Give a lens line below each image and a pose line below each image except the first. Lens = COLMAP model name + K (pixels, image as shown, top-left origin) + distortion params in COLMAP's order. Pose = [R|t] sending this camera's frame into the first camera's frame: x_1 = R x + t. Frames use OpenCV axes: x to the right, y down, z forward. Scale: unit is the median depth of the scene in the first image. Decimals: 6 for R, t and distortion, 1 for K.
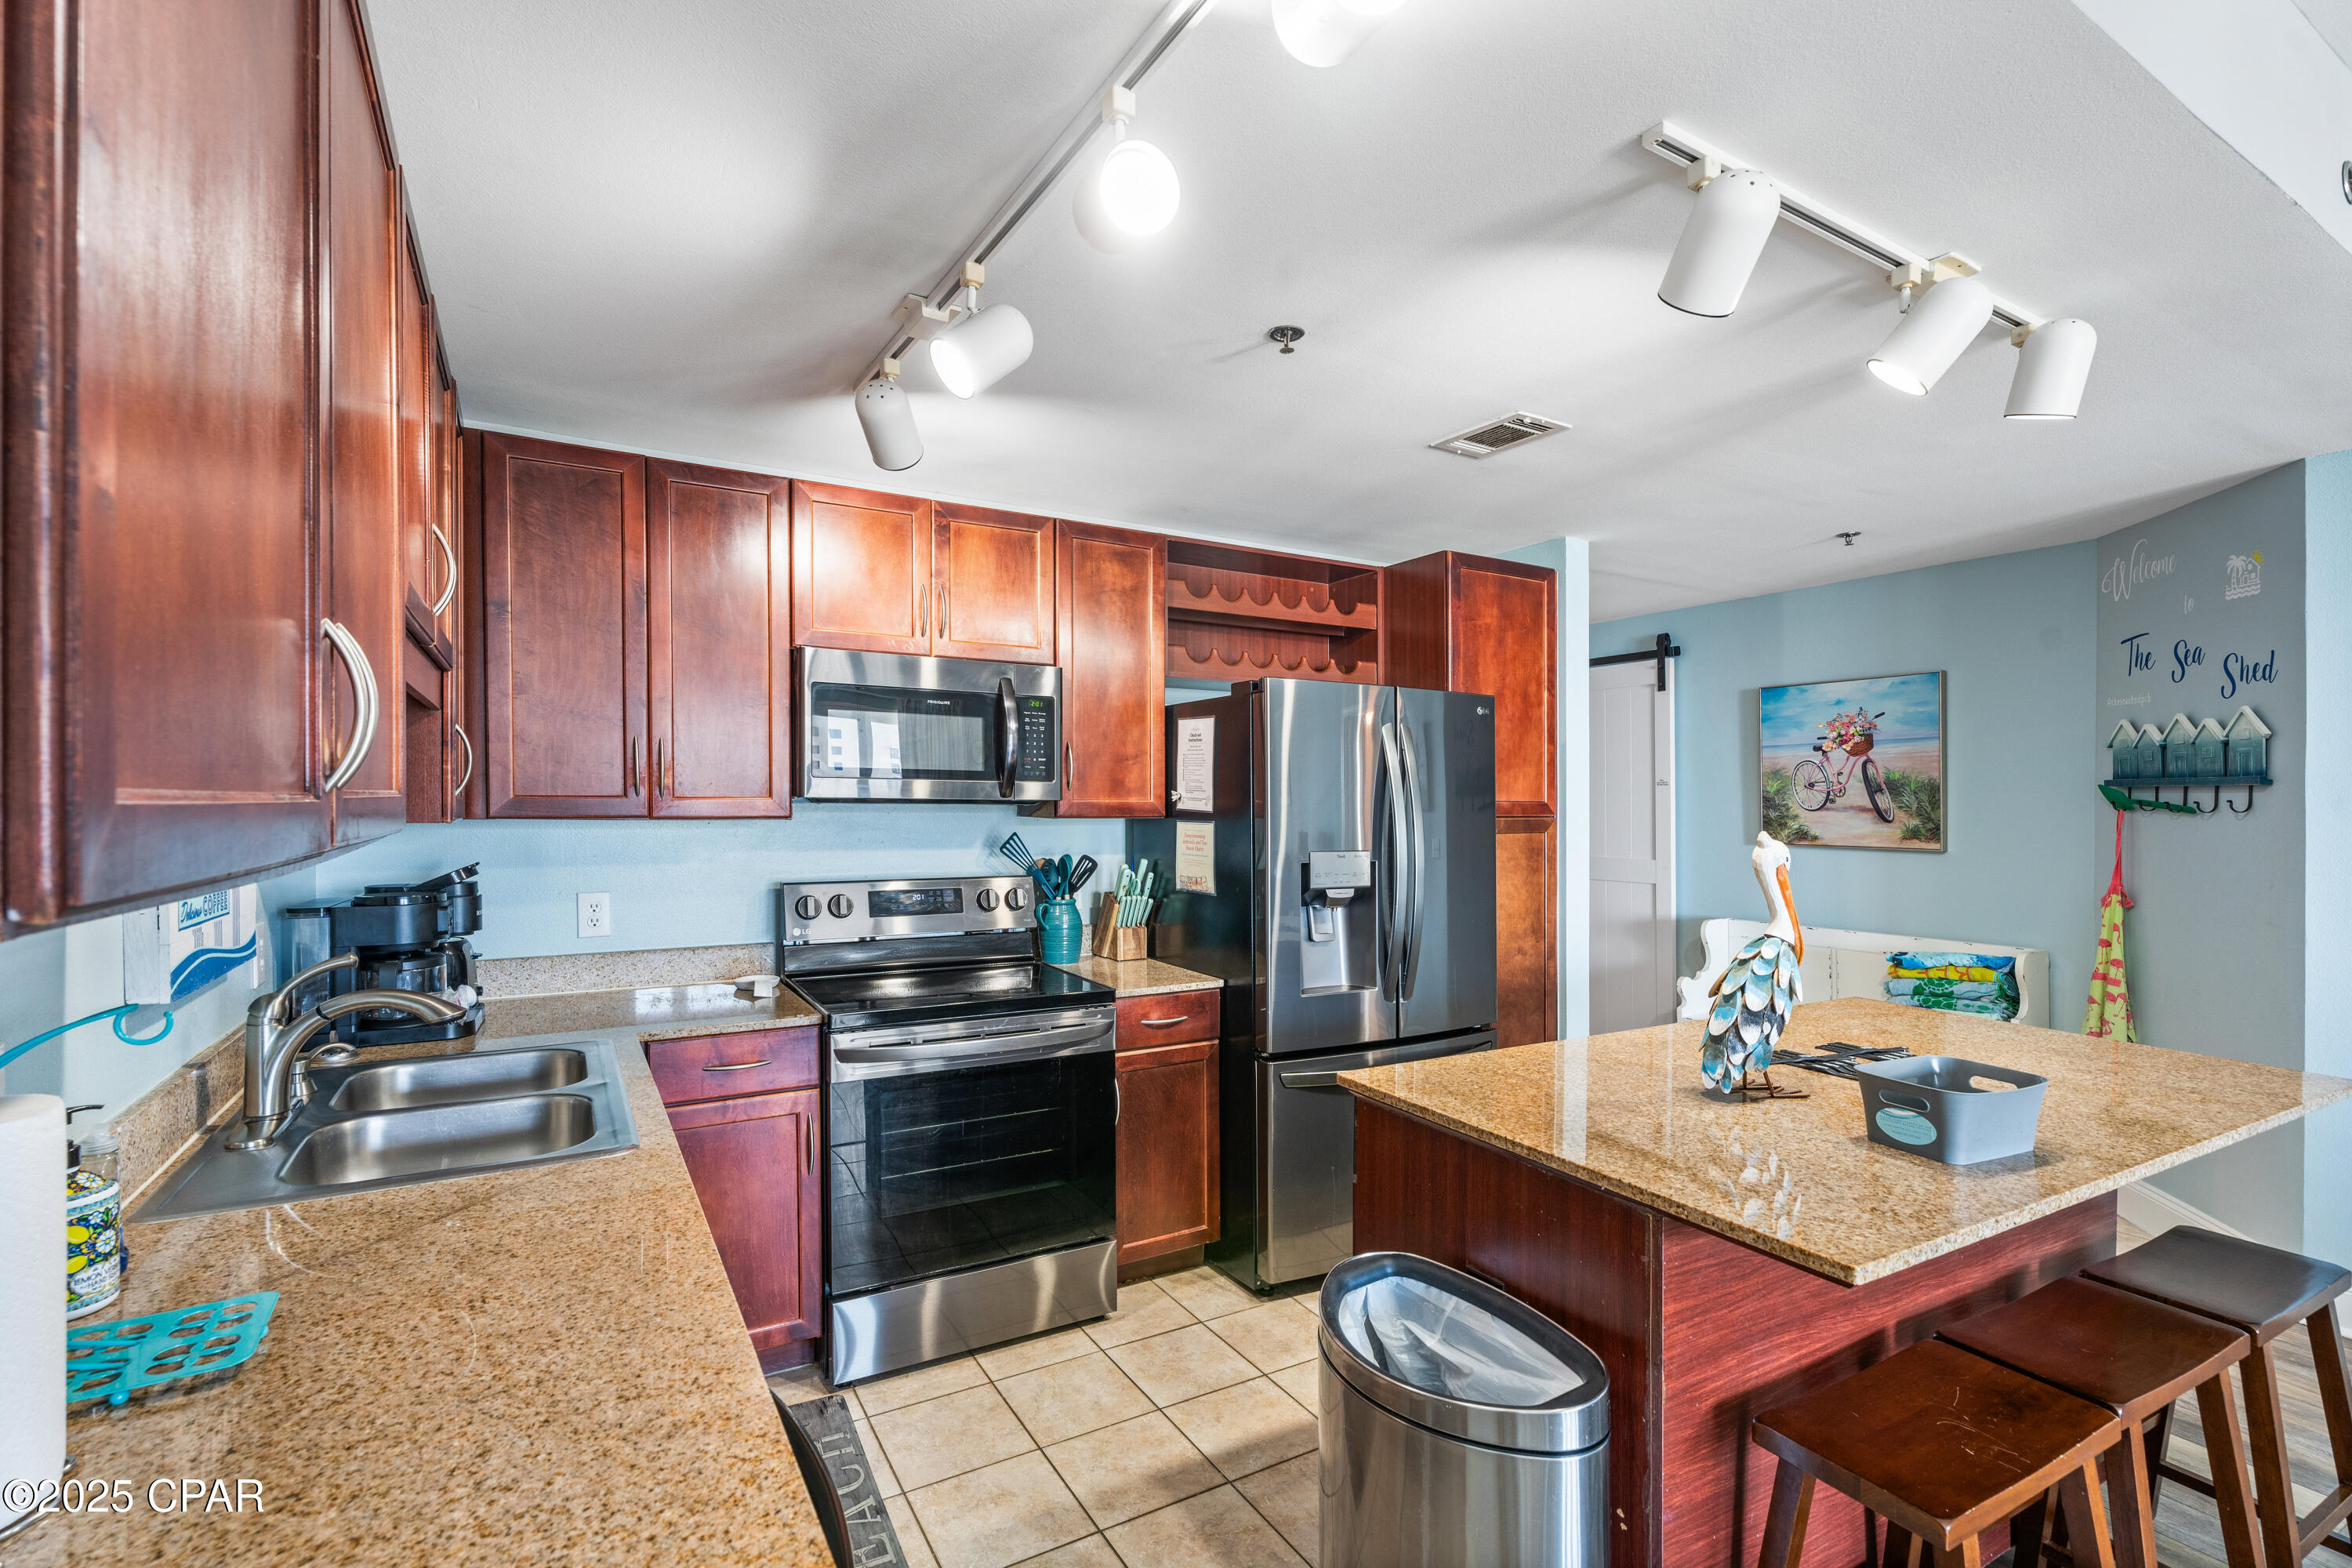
lens RADIAL K [[1059.2, 0, 1172.9], [0, 1059.2, 807.3], [0, 0, 1]] dist [0.005222, -0.000511]
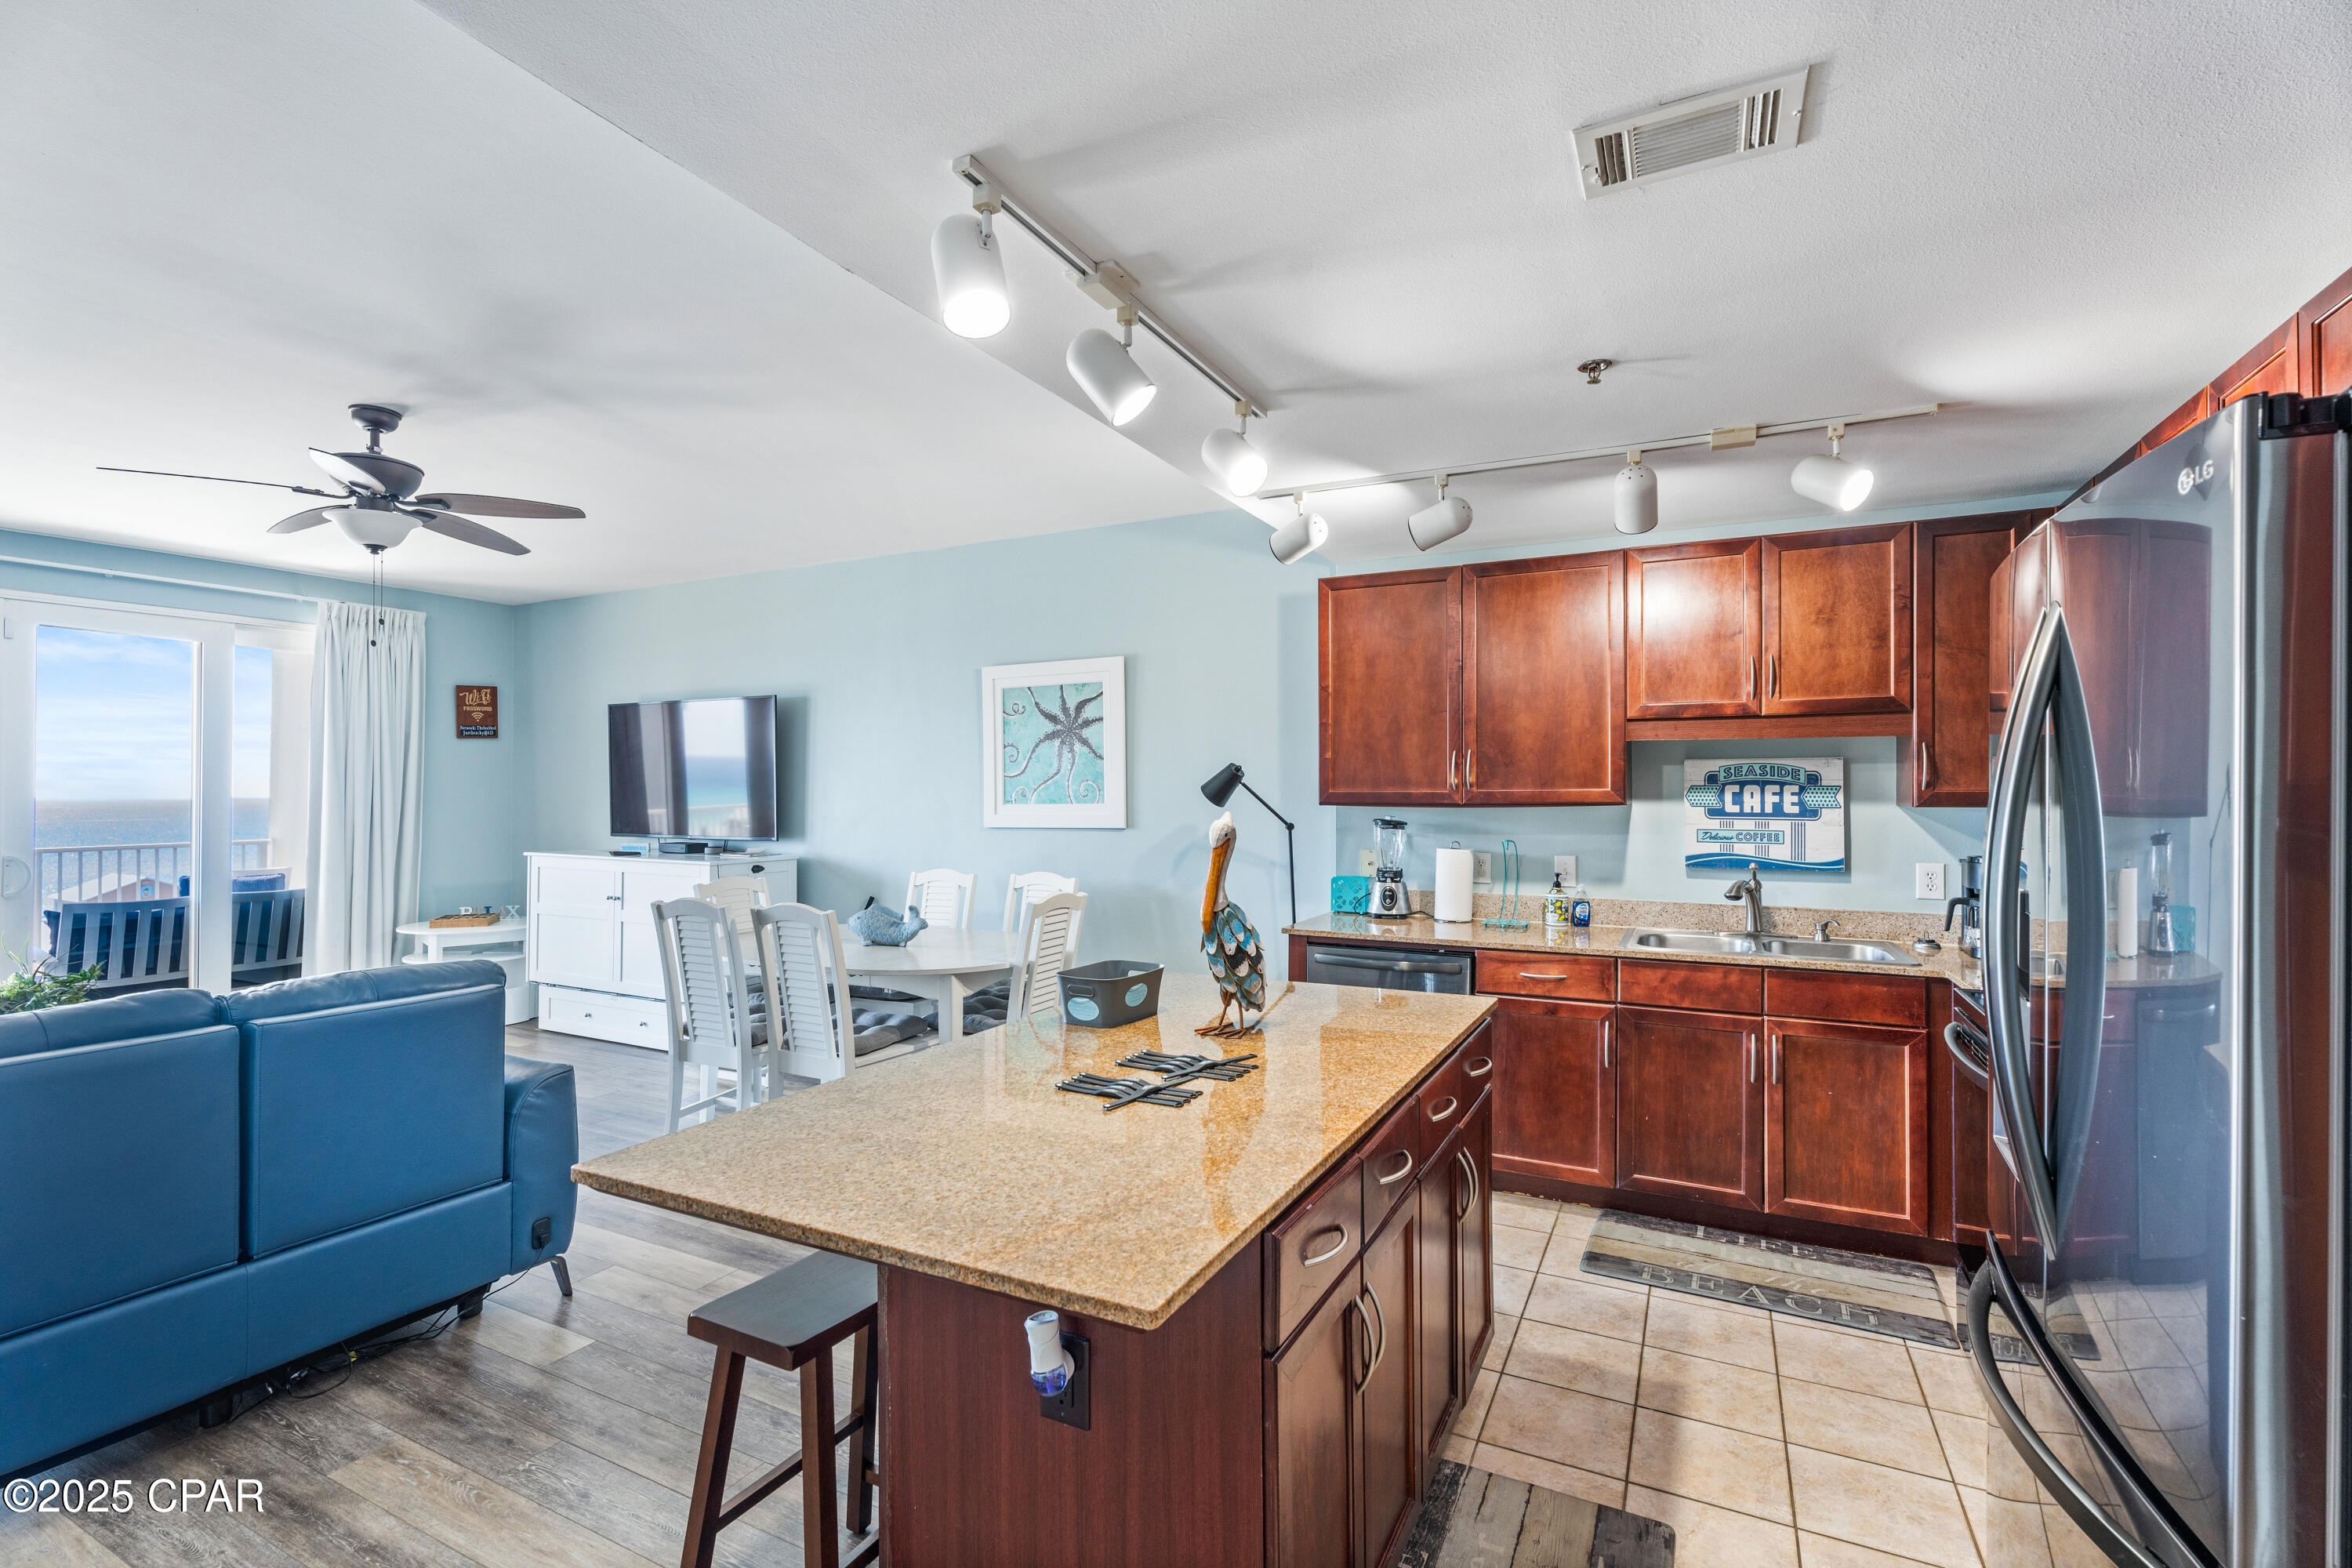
lens RADIAL K [[1059.2, 0, 1177.5], [0, 1059.2, 783.3], [0, 0, 1]] dist [0.005222, -0.000511]
pose [[-0.842447, -0.009668, -0.538692, 0.625065], [-0.006722, 0.999950, -0.007434, 0.000529], [0.538737, -0.002642, -0.842470, 0.991731]]
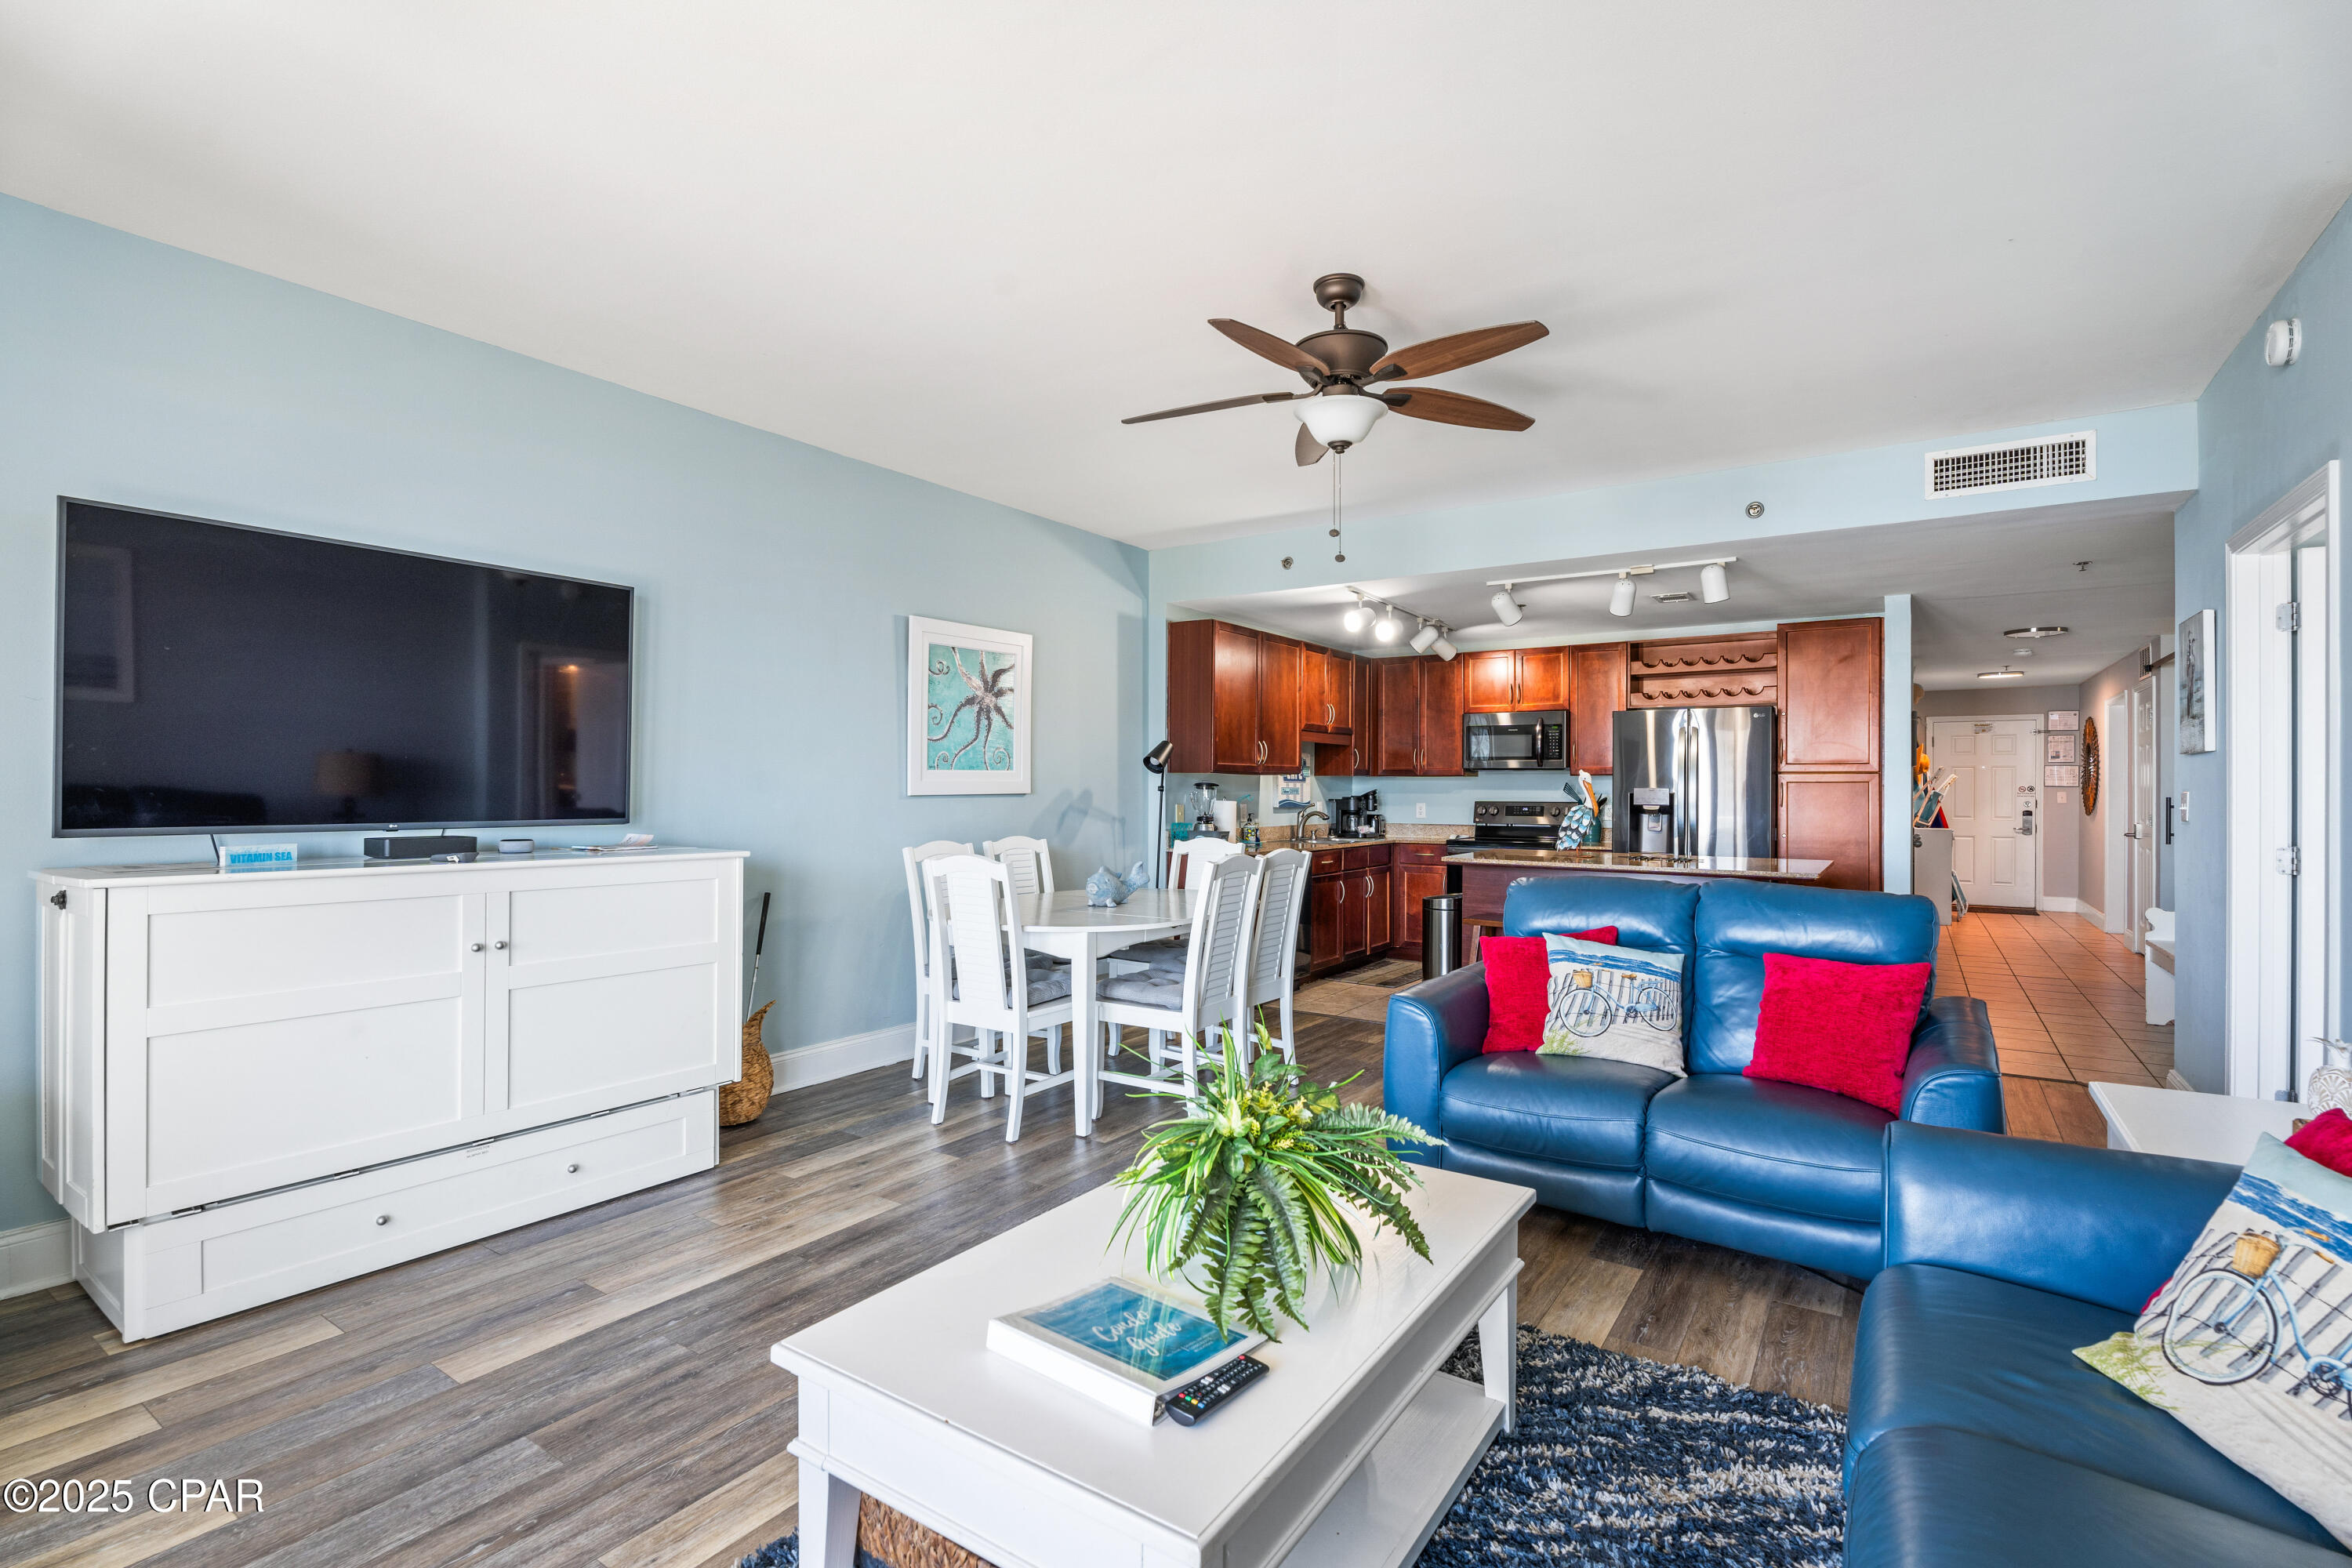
lens RADIAL K [[1059.2, 0, 1181.3], [0, 1059.2, 791.1], [0, 0, 1]] dist [0.005222, -0.000511]
pose [[0.436689, -0.003109, -0.899607, 1.398168], [-0.004960, 0.999971, -0.005863, 0.054172], [0.899599, 0.007023, 0.436661, -0.676934]]
